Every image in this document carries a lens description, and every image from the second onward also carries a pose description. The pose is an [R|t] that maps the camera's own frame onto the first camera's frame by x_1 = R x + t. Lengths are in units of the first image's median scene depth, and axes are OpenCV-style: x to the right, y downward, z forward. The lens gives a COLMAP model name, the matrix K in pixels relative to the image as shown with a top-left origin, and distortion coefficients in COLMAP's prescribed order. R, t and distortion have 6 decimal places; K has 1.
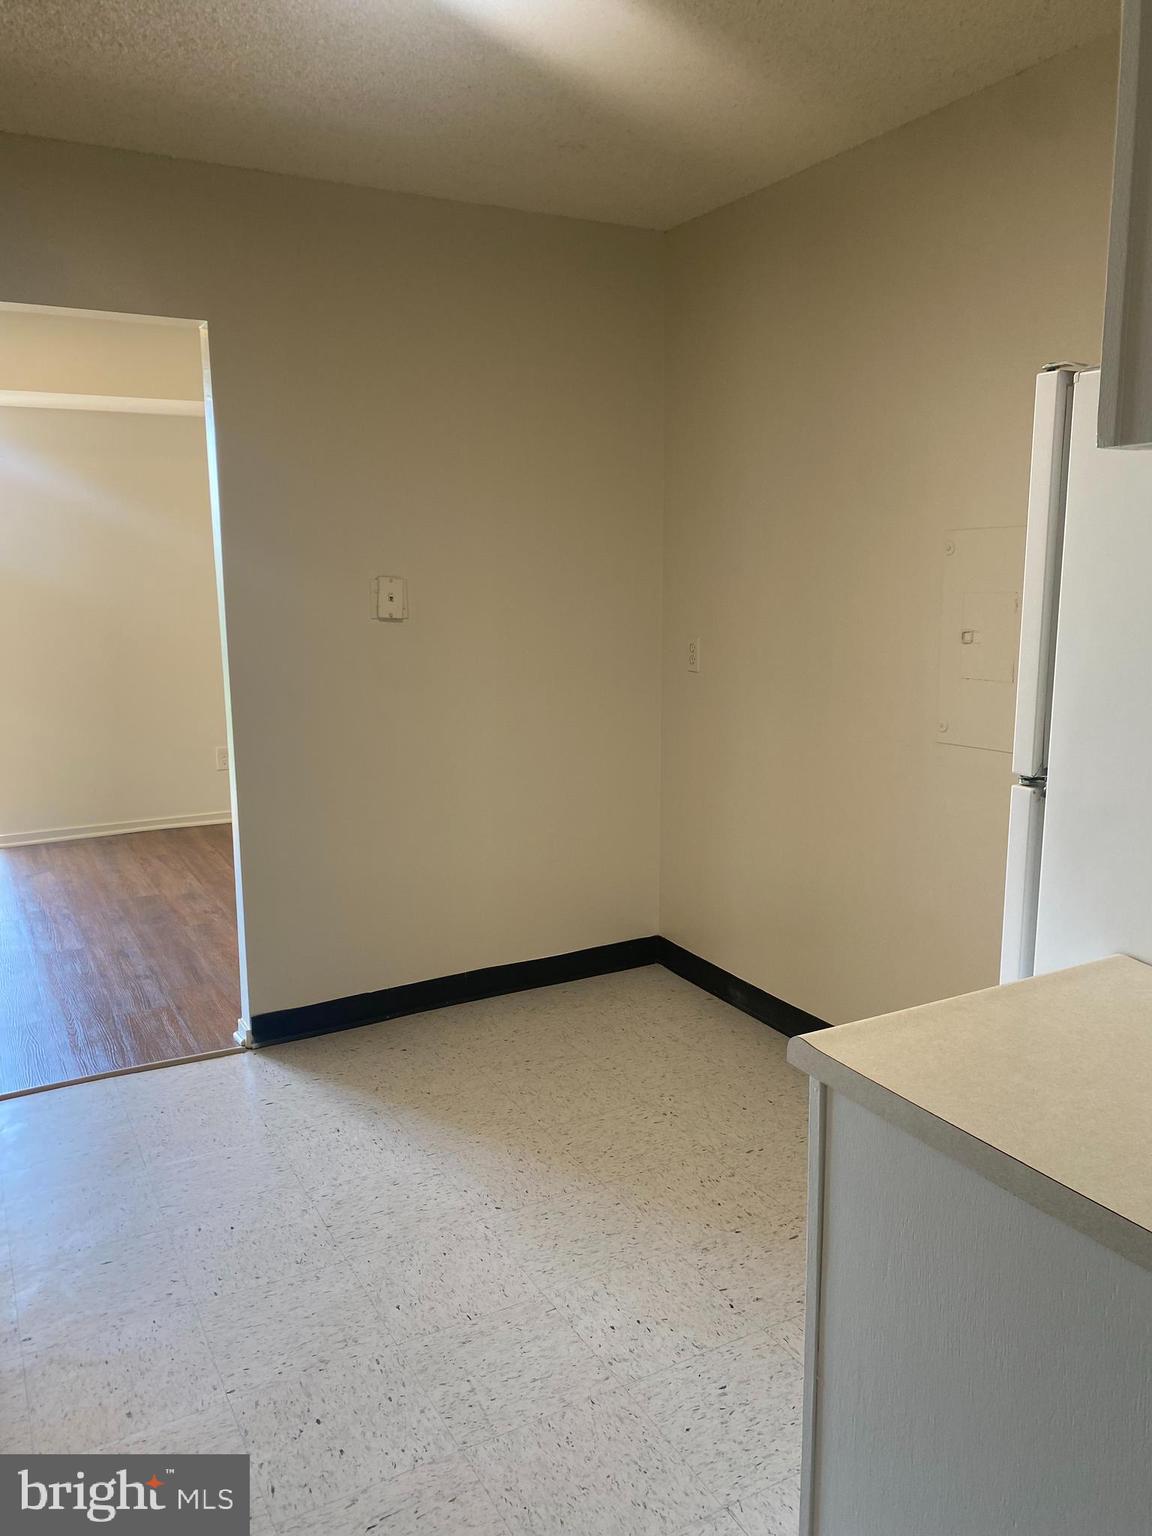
lens RADIAL K [[1160.9, 0, 573.0], [0, 1160.9, 767.7], [0, 0, 1]] dist [0.055675, -0.056686]
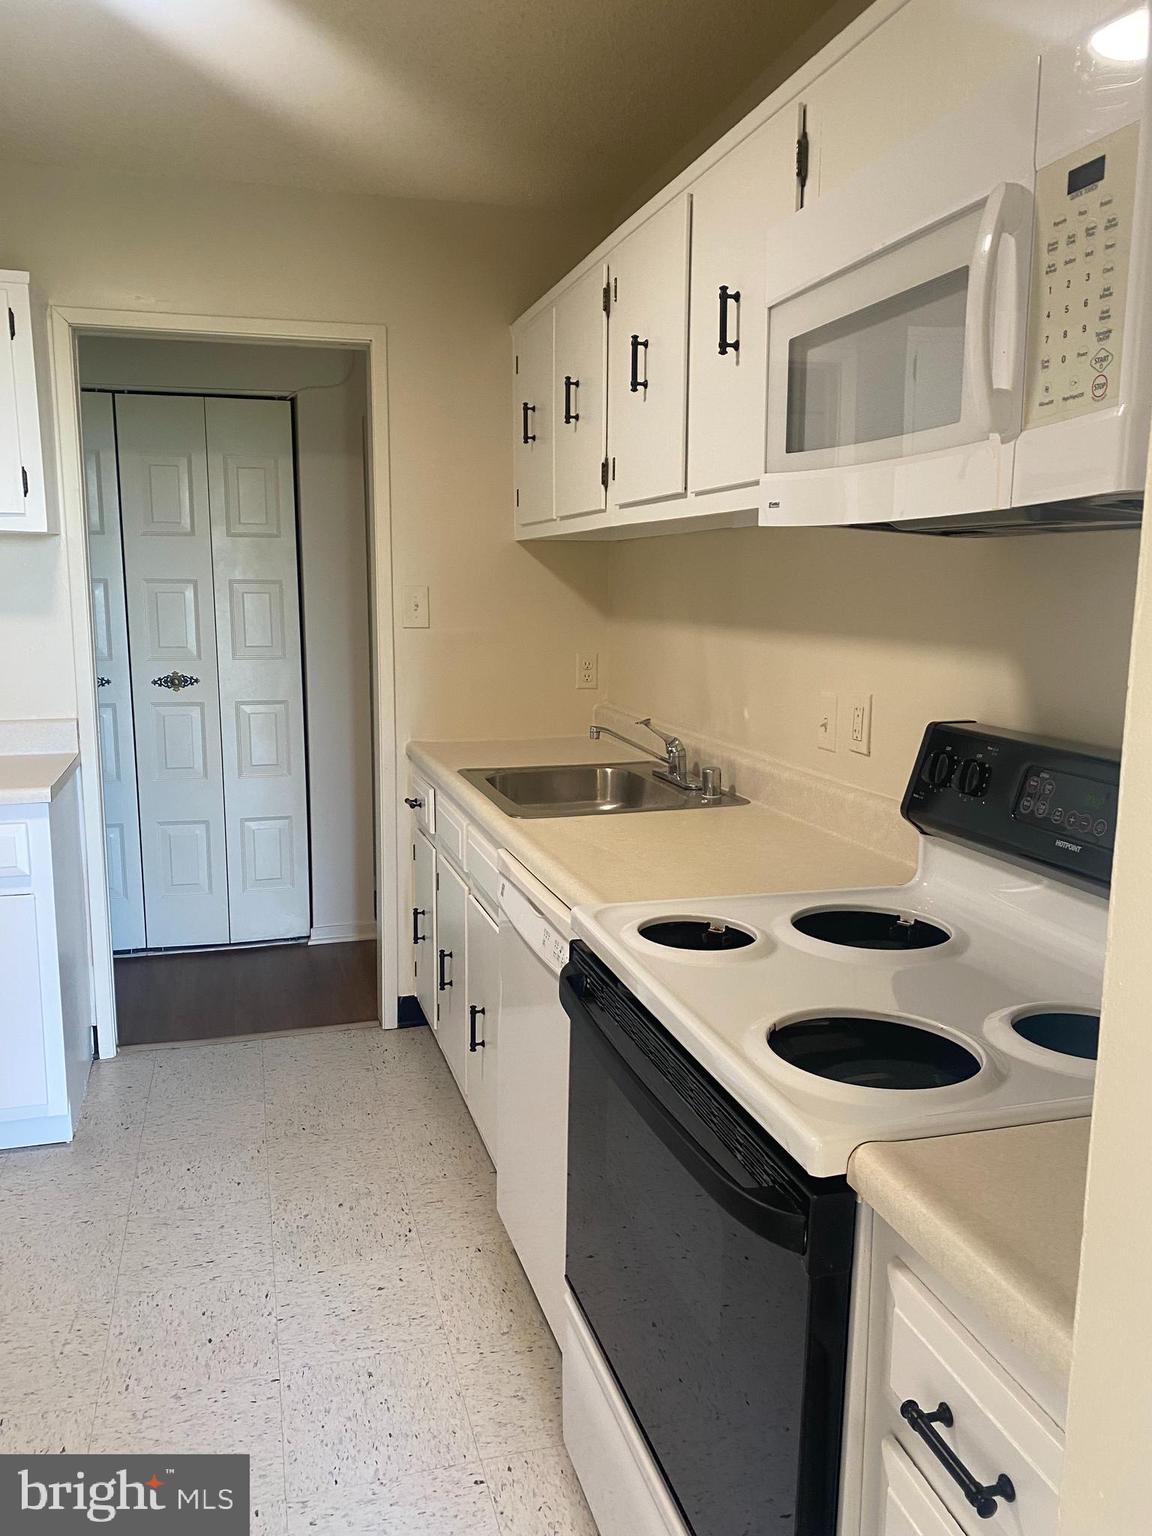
lens RADIAL K [[1174.0, 0, 569.1], [0, 1174.0, 773.6], [0, 0, 1]] dist [0.036502, -0.041988]
pose [[-0.974814, -0.031172, 0.220832, -0.549226], [0.042159, 0.946575, 0.319716, -0.205042], [-0.219000, 0.320973, -0.921420, 1.261960]]
